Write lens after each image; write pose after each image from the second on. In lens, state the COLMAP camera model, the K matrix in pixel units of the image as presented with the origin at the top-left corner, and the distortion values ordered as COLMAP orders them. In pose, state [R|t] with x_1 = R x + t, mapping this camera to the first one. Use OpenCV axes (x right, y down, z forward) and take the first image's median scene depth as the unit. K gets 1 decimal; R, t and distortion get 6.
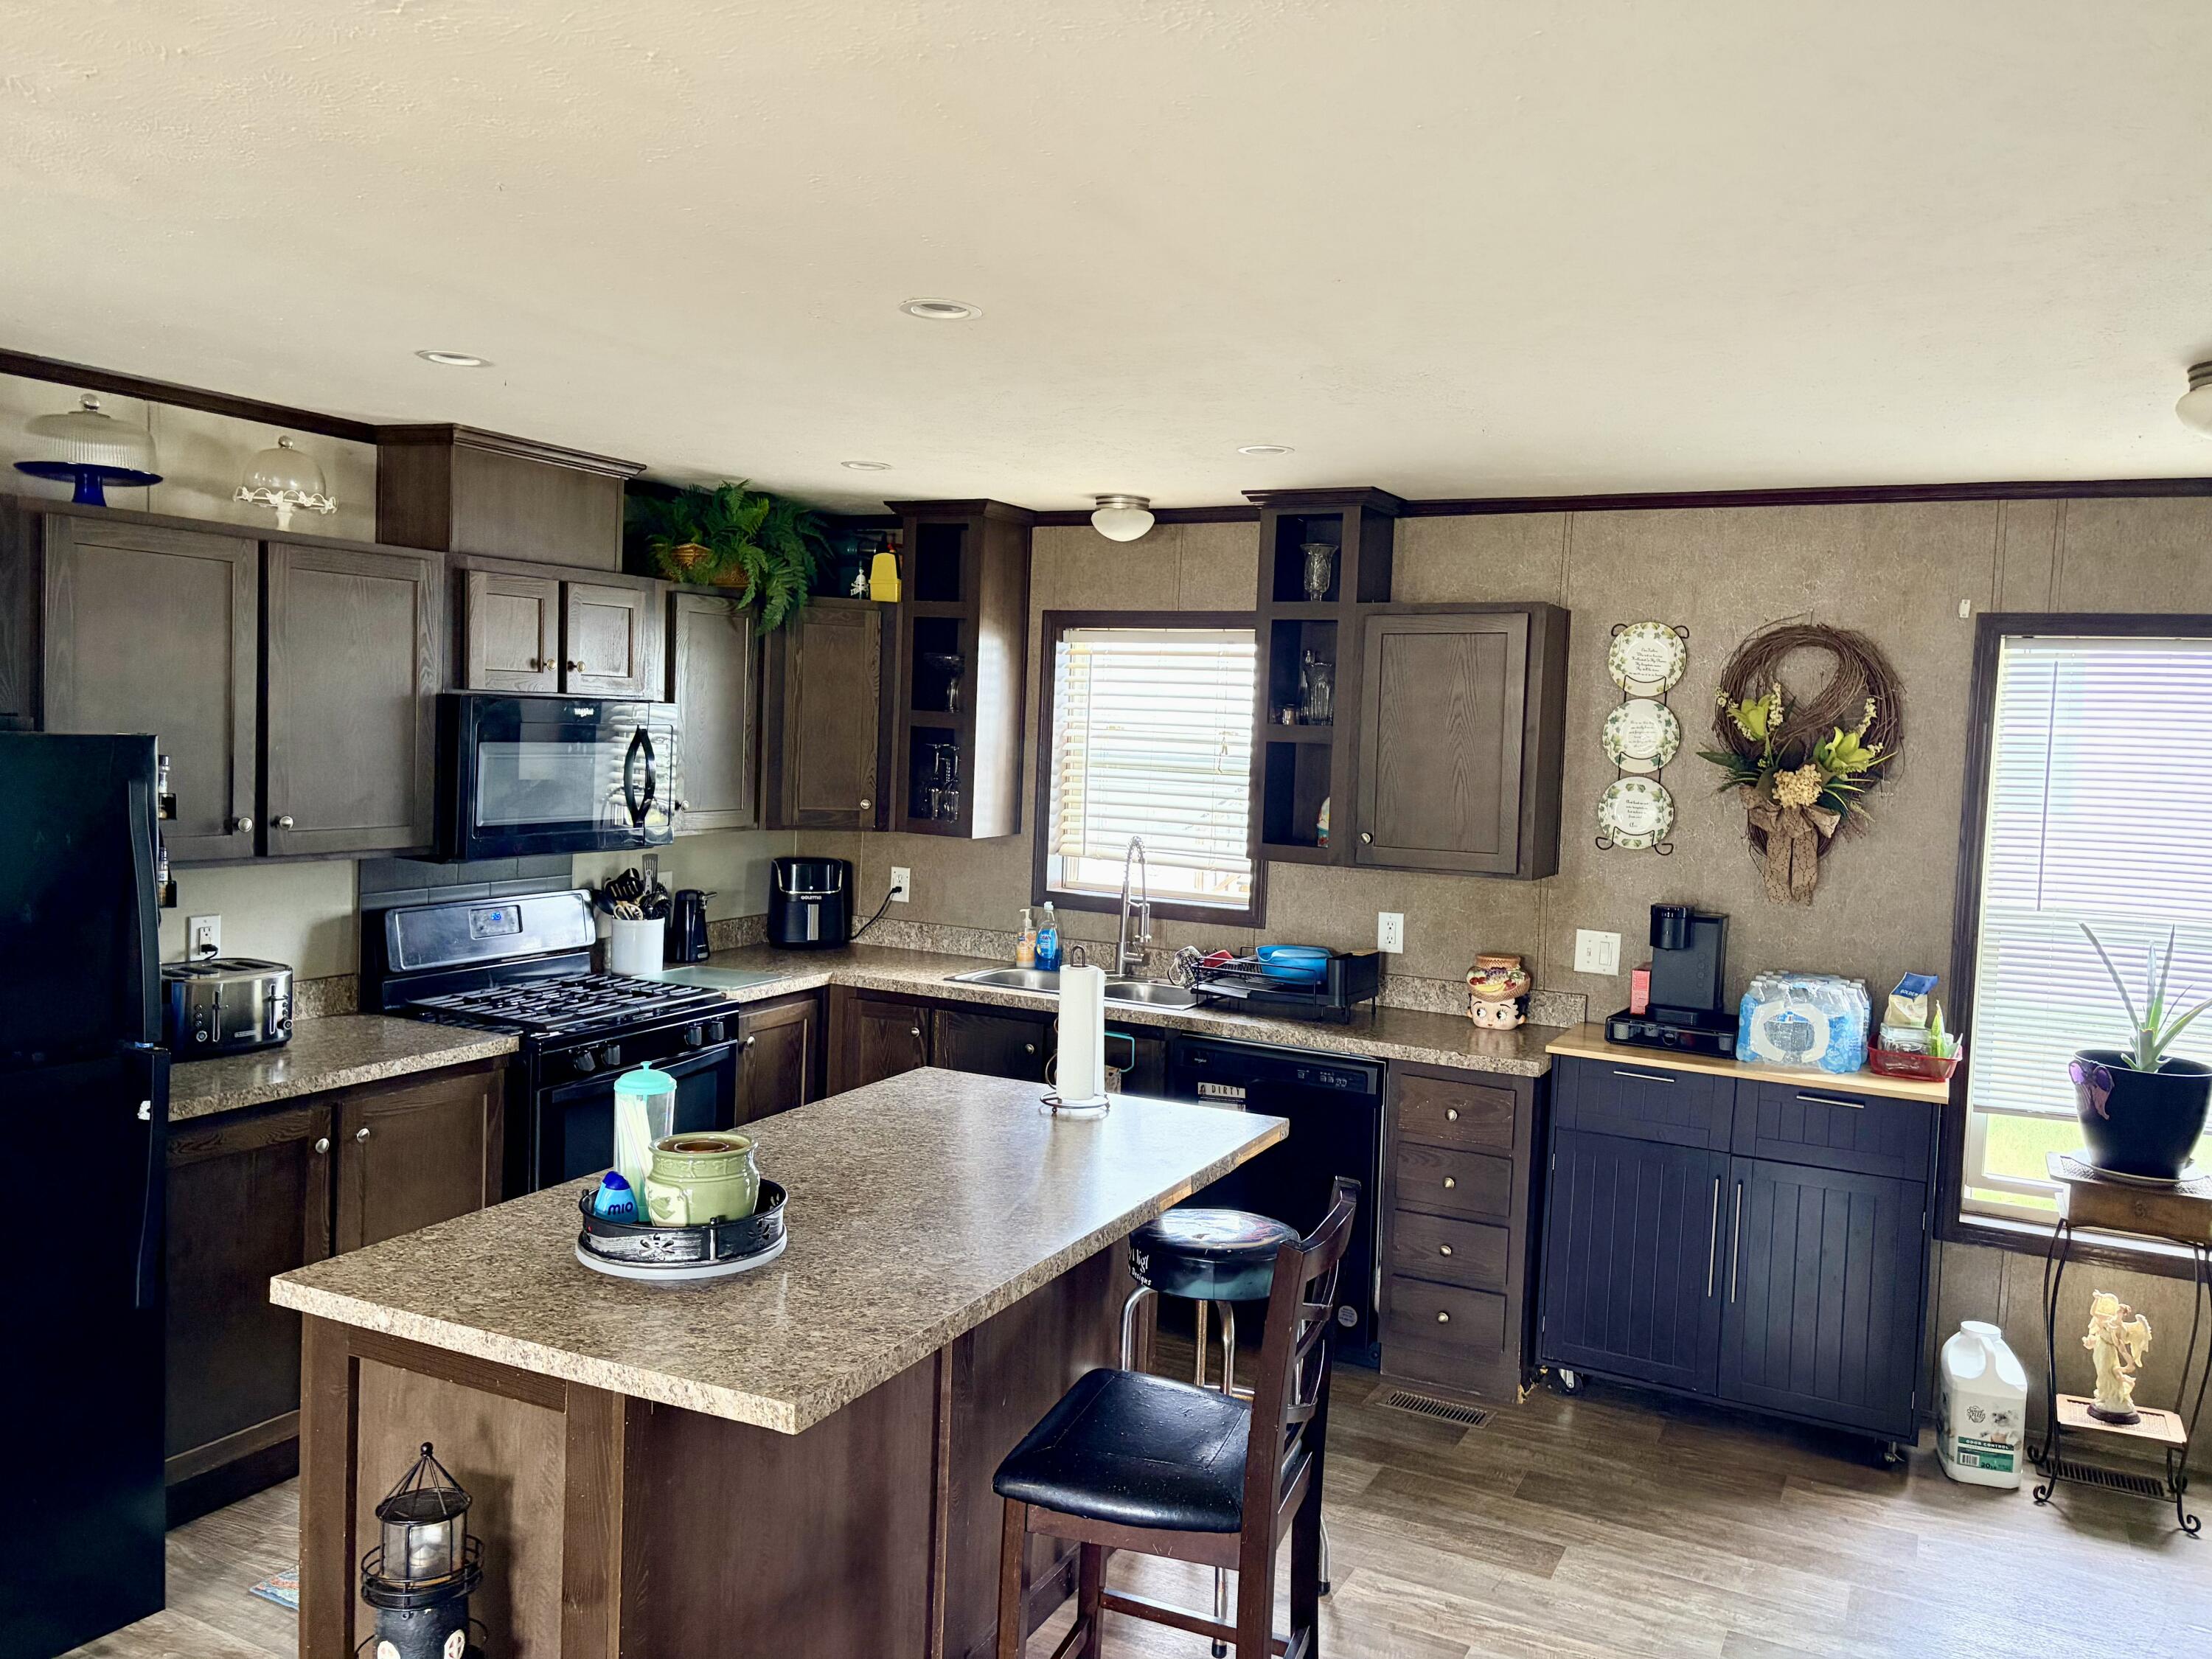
lens RADIAL K [[1661.6, 0, 1138.3], [0, 1661.6, 827.2], [0, 0, 1]] dist [0.044198, -0.042252]
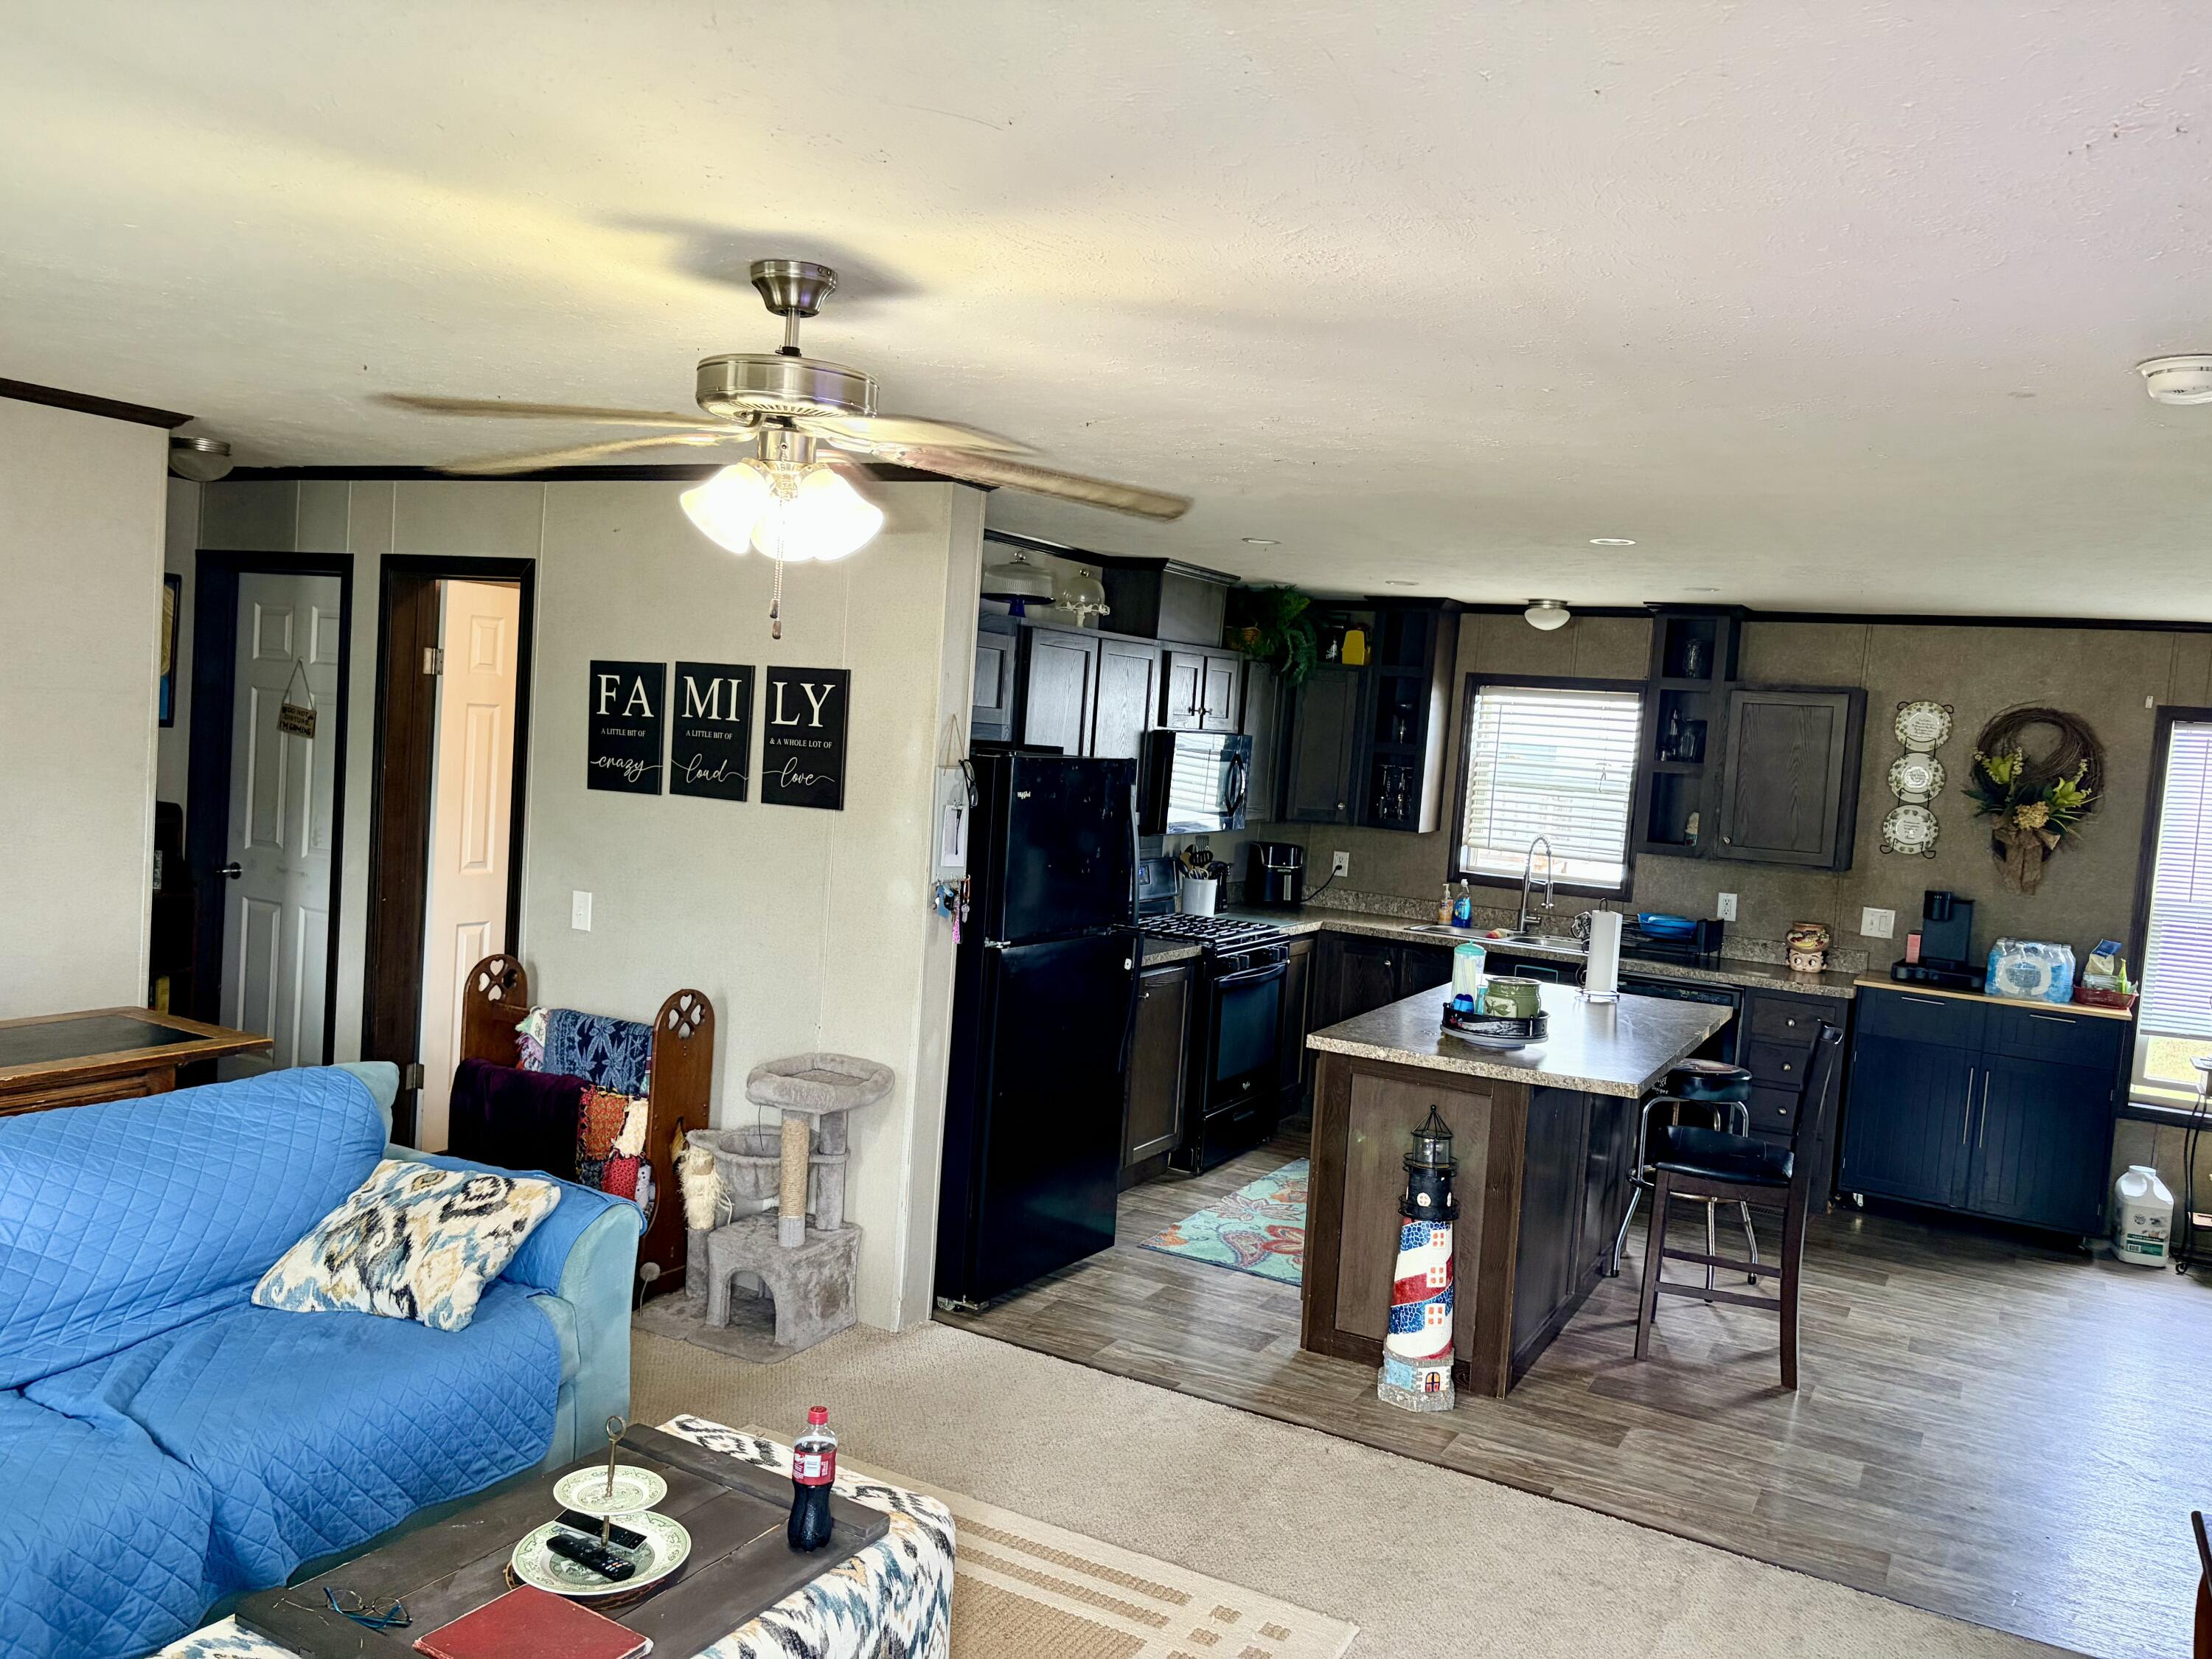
lens RADIAL K [[1661.6, 0, 1137.6], [0, 1661.6, 850.3], [0, 0, 1]] dist [0.044198, -0.042252]
pose [[0.998897, 0.033606, -0.032803, -0.337180], [-0.033202, 0.999367, 0.012762, 0.013542], [0.033211, -0.011659, 0.999380, -0.506331]]
